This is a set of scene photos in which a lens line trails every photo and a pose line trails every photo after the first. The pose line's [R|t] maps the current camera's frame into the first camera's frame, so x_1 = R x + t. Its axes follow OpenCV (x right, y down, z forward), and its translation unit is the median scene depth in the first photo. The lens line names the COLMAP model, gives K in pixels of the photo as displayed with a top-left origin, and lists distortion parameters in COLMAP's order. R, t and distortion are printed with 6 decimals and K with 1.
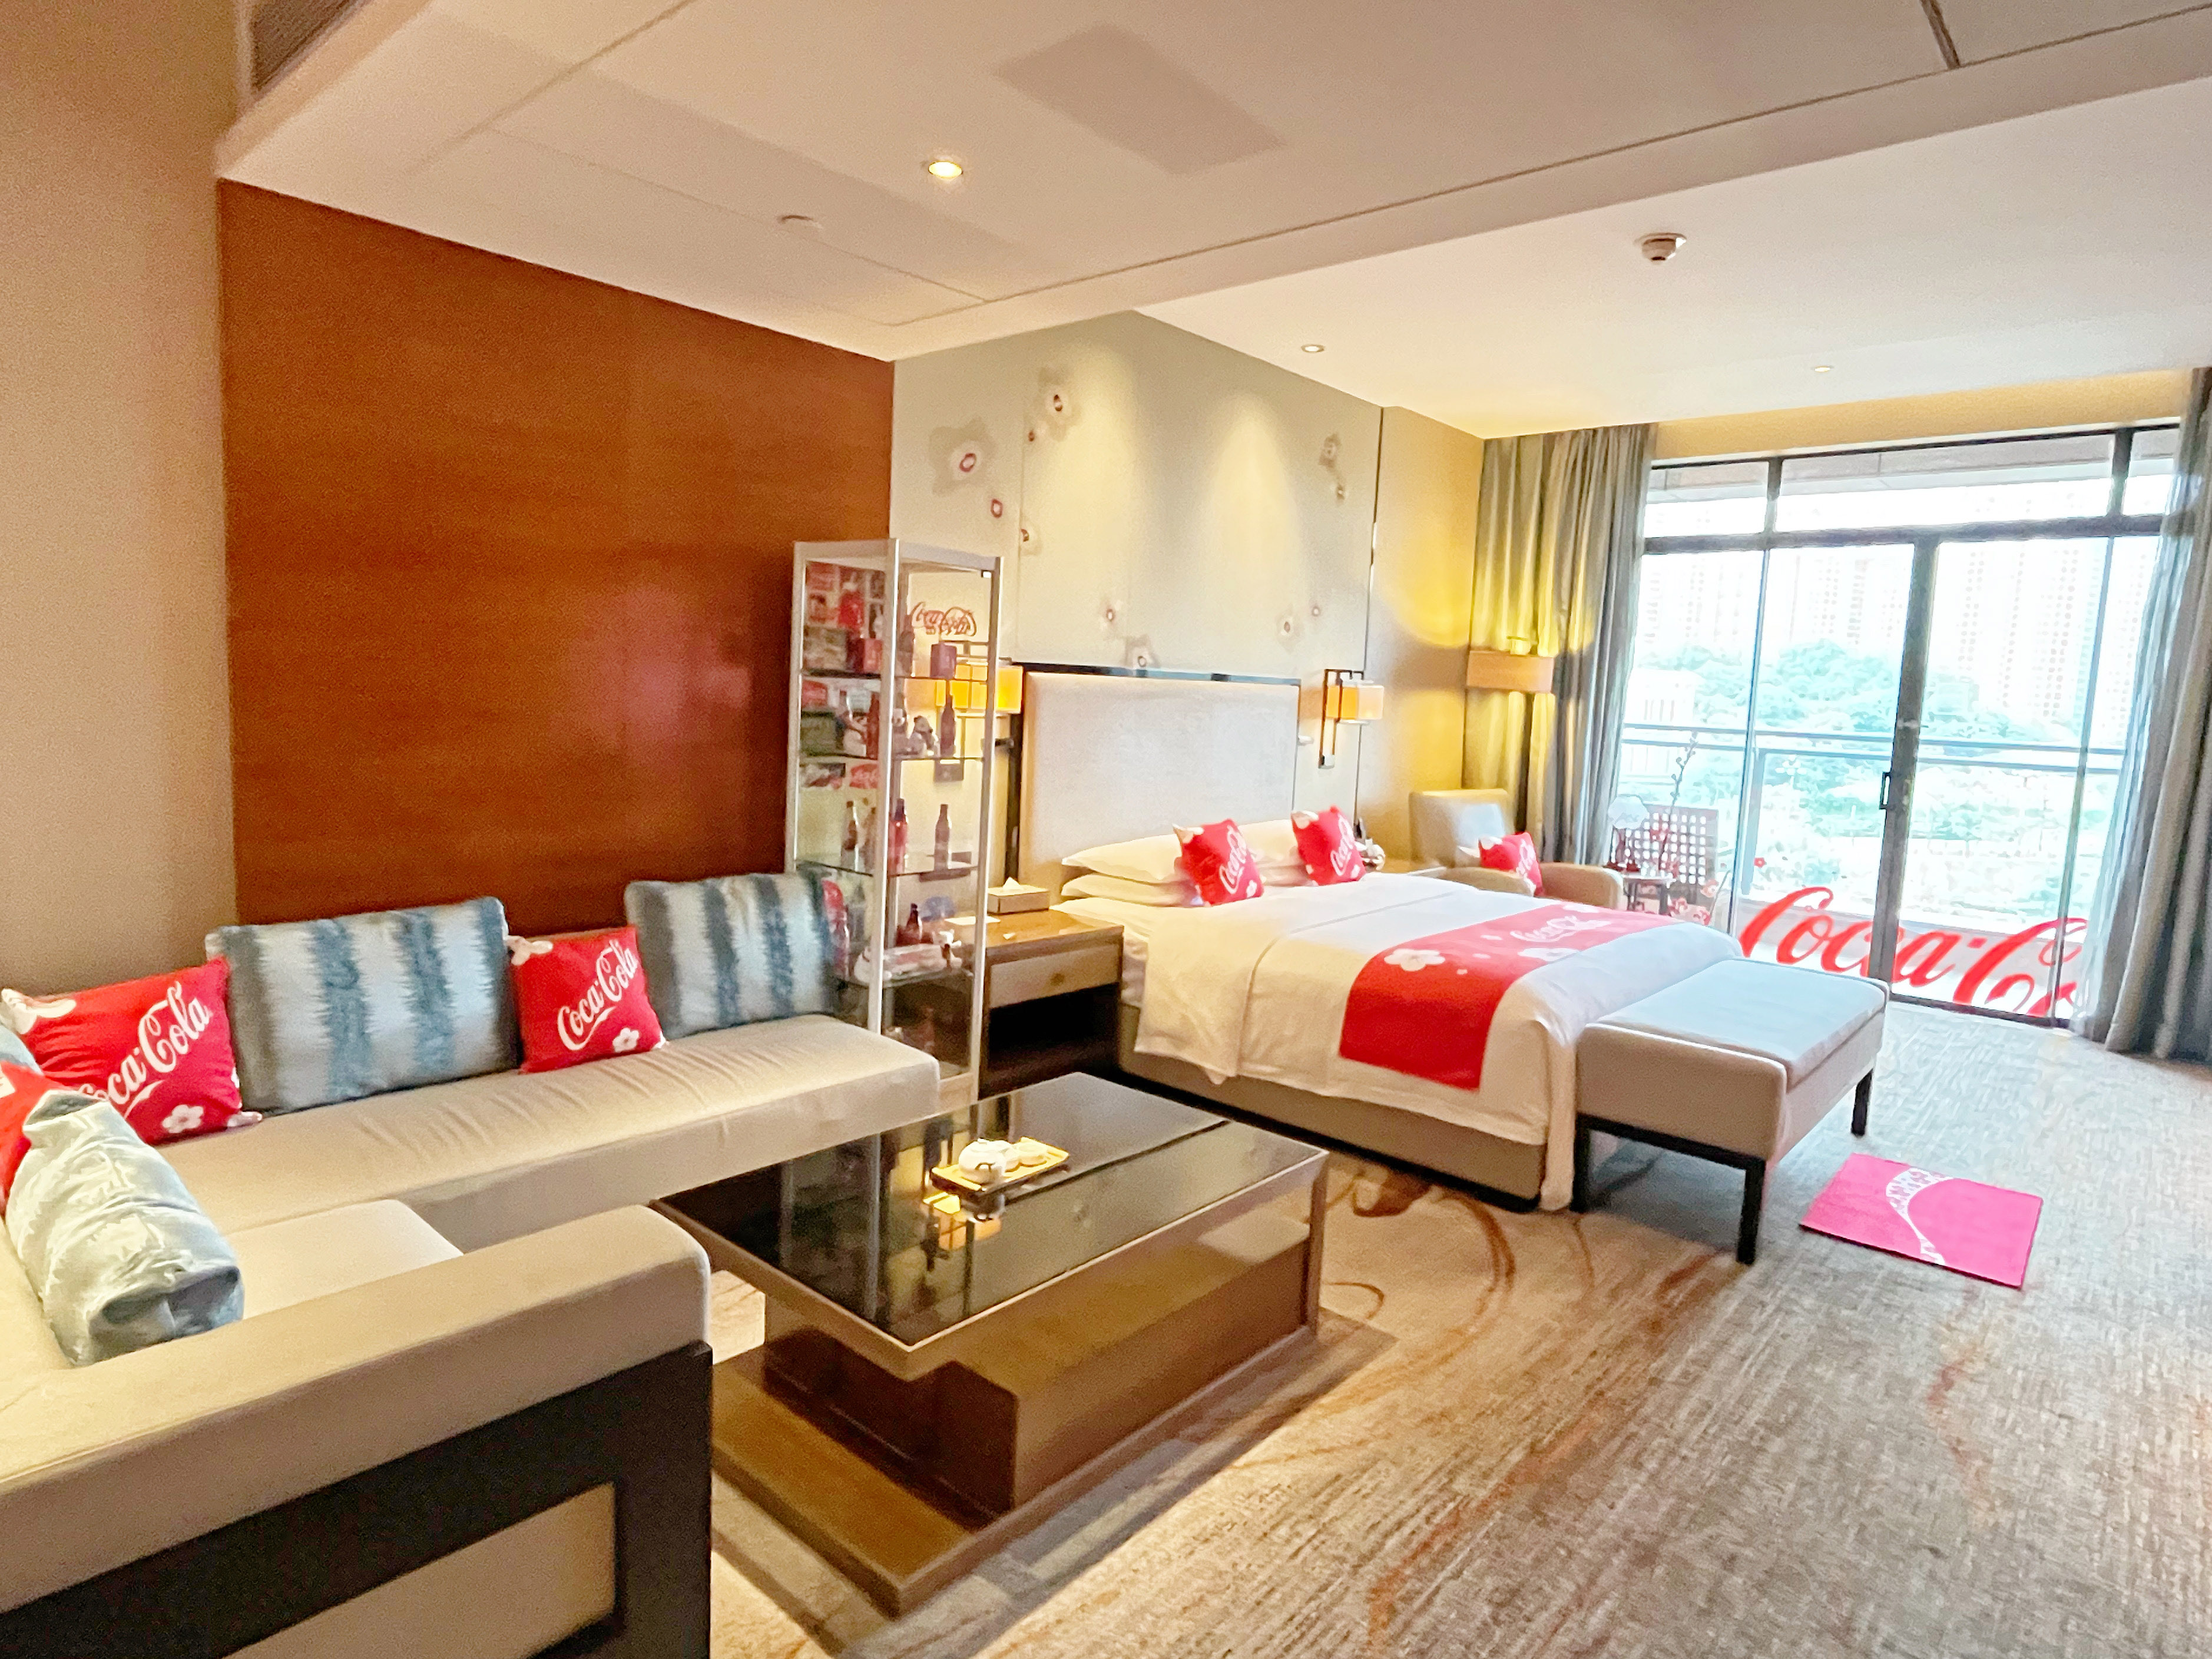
lens RADIAL K [[1204.1, 0, 1104.4], [0, 1204.1, 829.8], [0, 0, 1]] dist [0.033041, 0.001049]
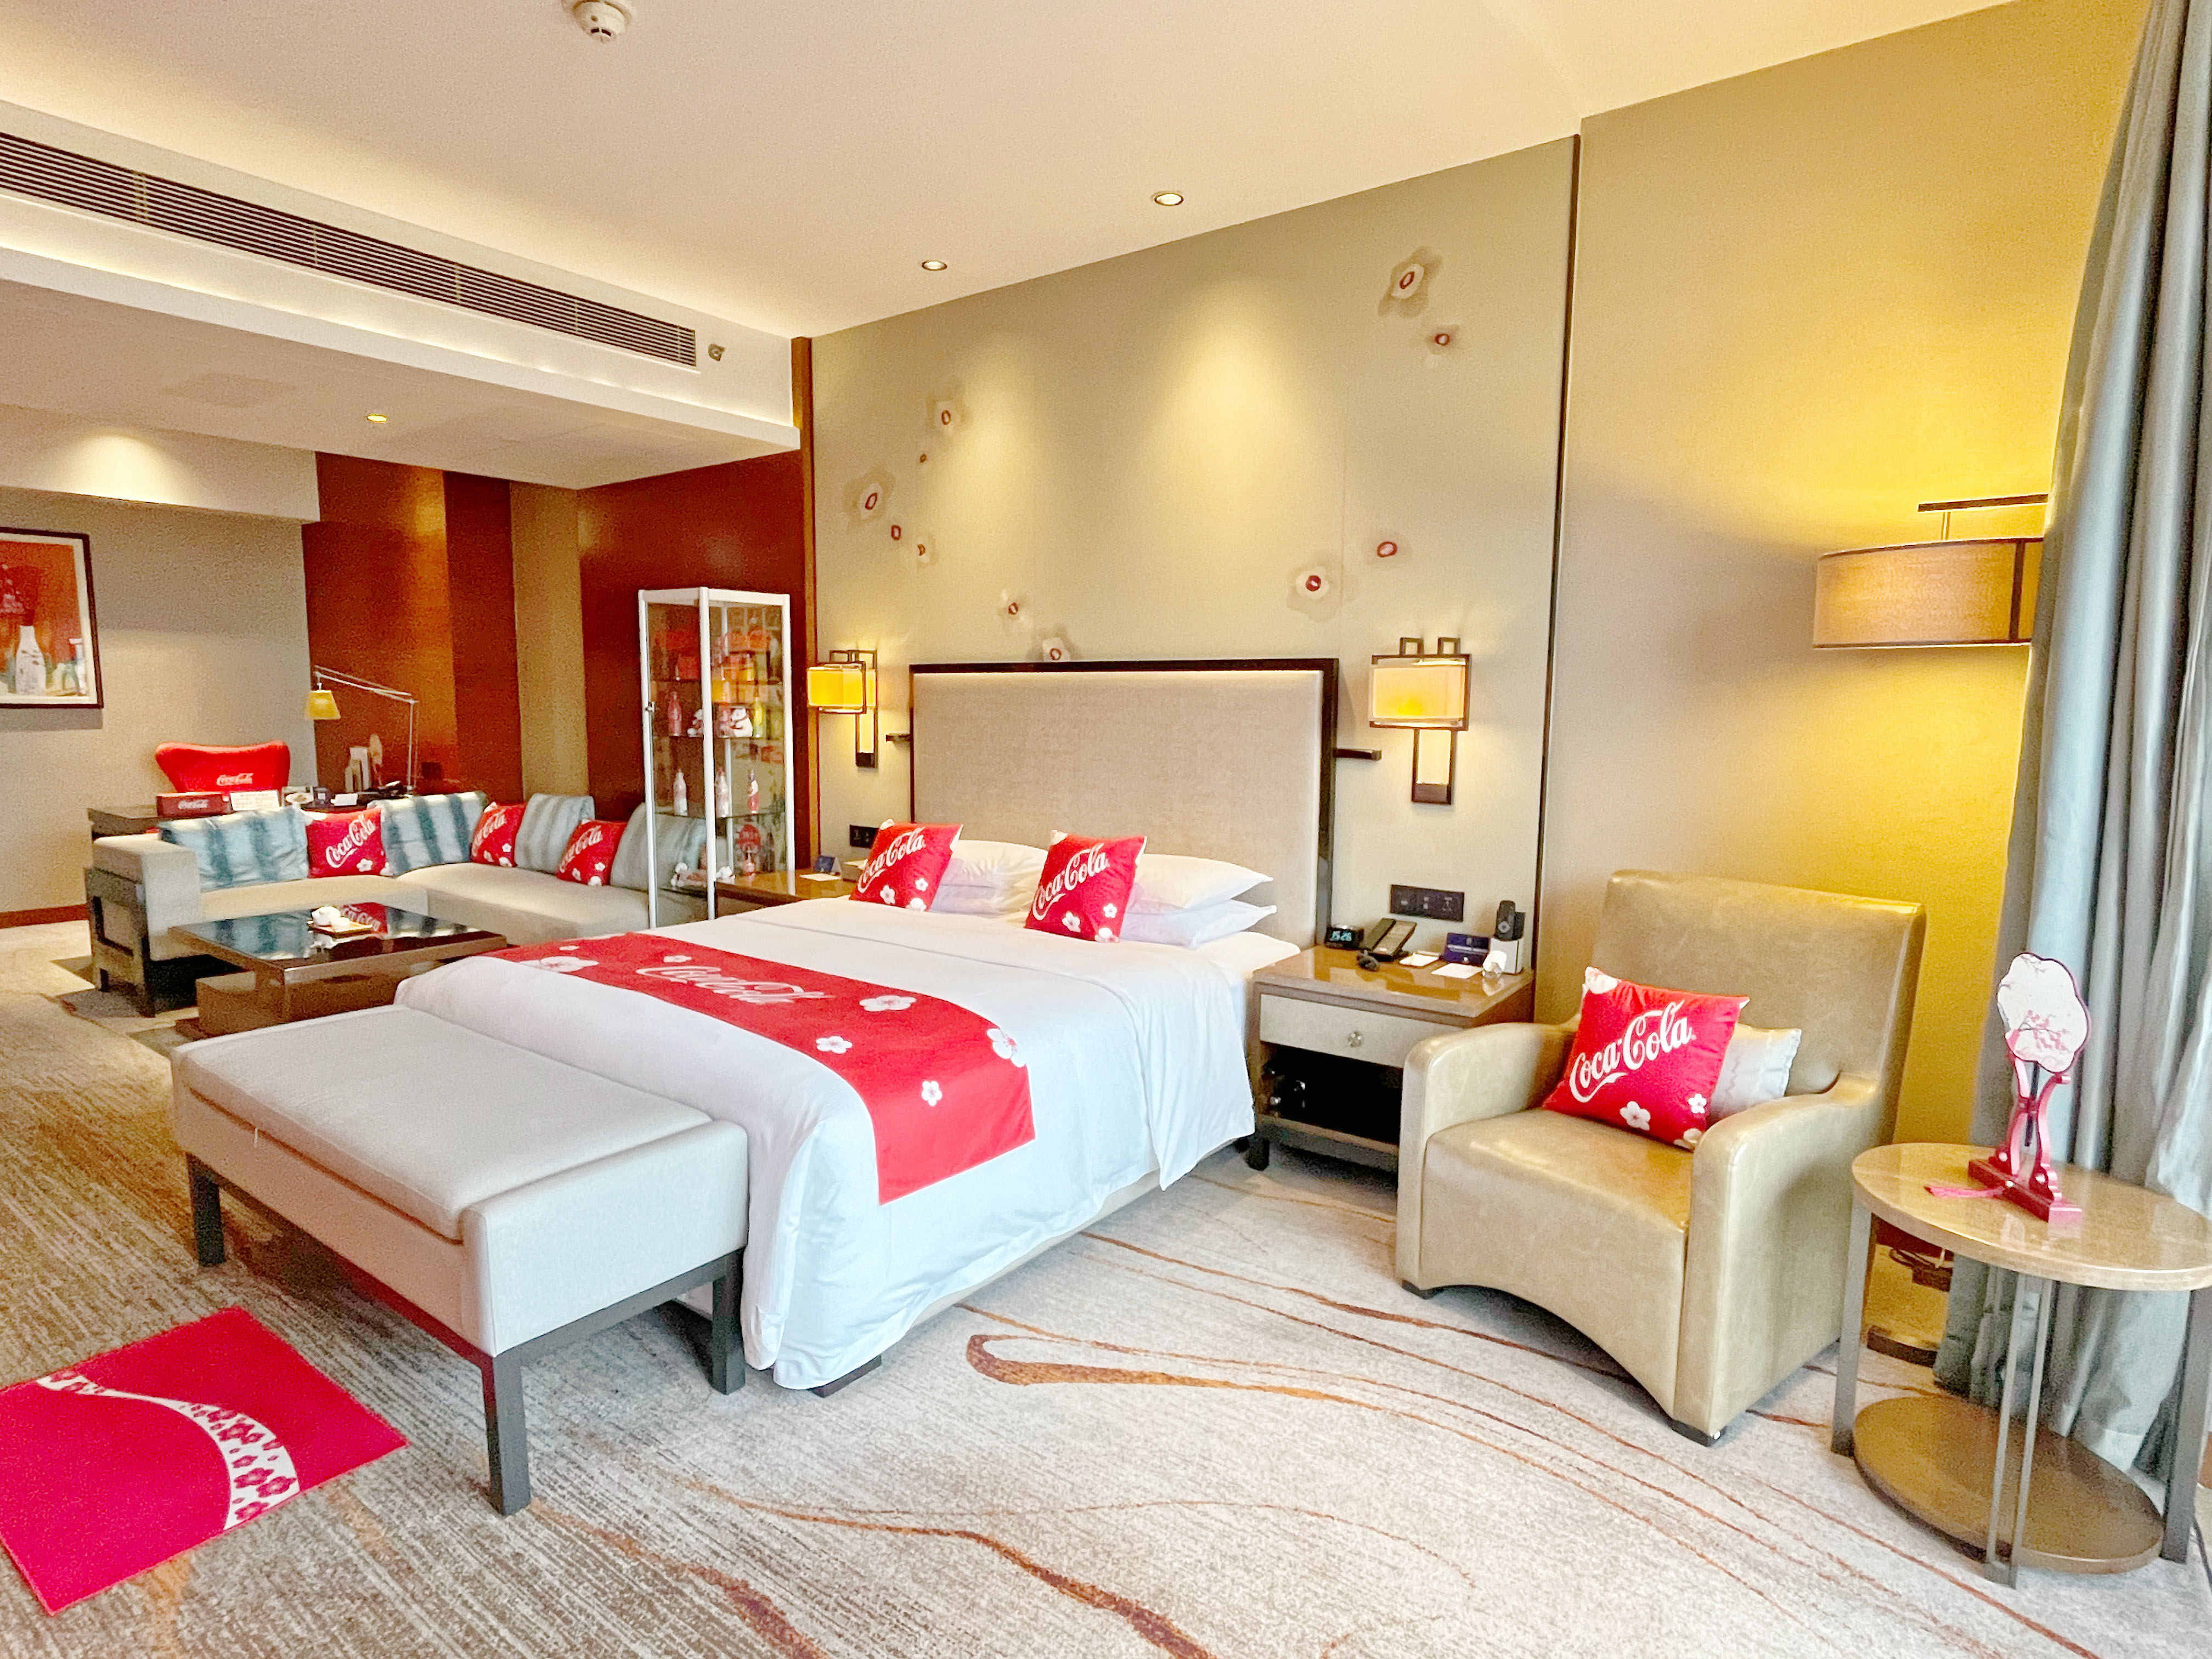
lens RADIAL K [[1204.1, 0, 1105.6], [0, 1204.1, 830.6], [0, 0, 1]] dist [0.033041, 0.001049]
pose [[0.068285, 0.063664, -0.995632, 0.489263], [-0.134881, 0.989388, 0.054014, -0.034074], [0.988506, 0.130604, 0.076148, 0.517749]]
